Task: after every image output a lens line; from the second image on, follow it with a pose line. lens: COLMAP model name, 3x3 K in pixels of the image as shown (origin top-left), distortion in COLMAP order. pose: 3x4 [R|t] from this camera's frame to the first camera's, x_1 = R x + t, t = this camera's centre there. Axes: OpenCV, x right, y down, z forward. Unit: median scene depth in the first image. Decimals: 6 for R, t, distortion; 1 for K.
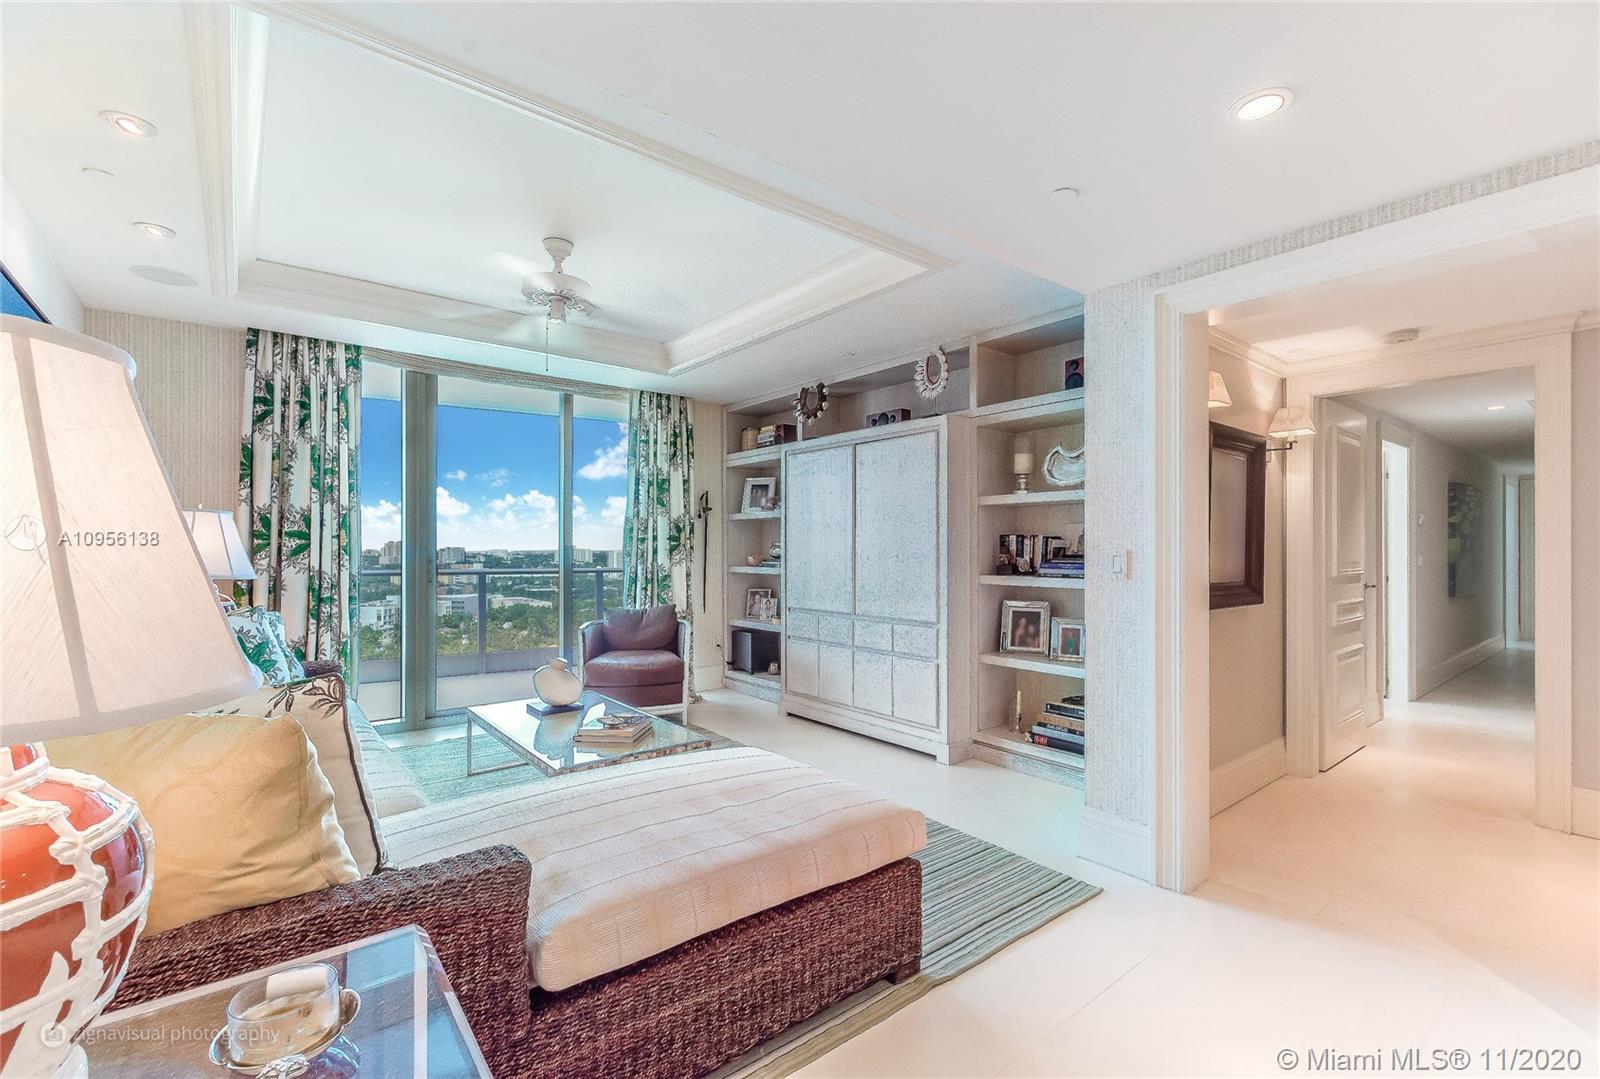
lens RADIAL K [[702.1, 0, 803.8], [0, 702.1, 546.9], [0, 0, 1]] dist [0.000537, -0.000248]
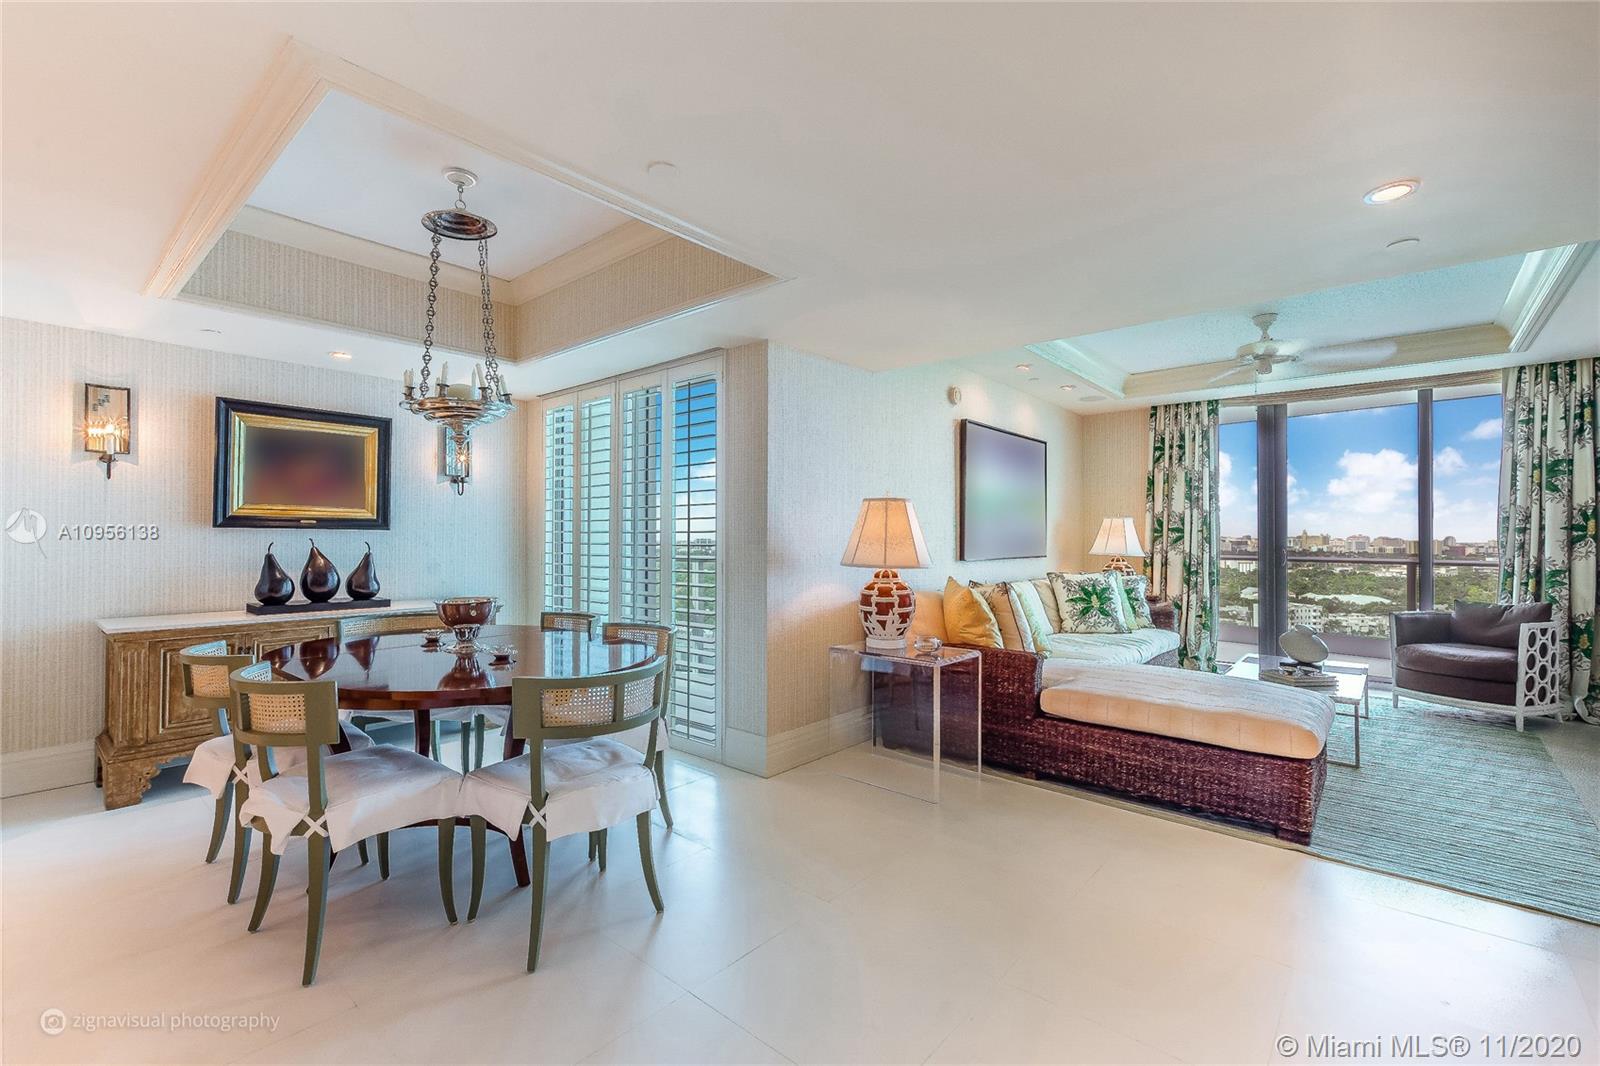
lens RADIAL K [[674.5, 0, 800.0], [0, 674.5, 533.0], [0, 0, 1]] dist [-0.000201, -0.000175]
pose [[0.179516, -0.006647, -0.983733, 0.604386], [0.000253, 0.999977, -0.006711, -0.000767], [0.983755, 0.000956, 0.179513, -0.101634]]
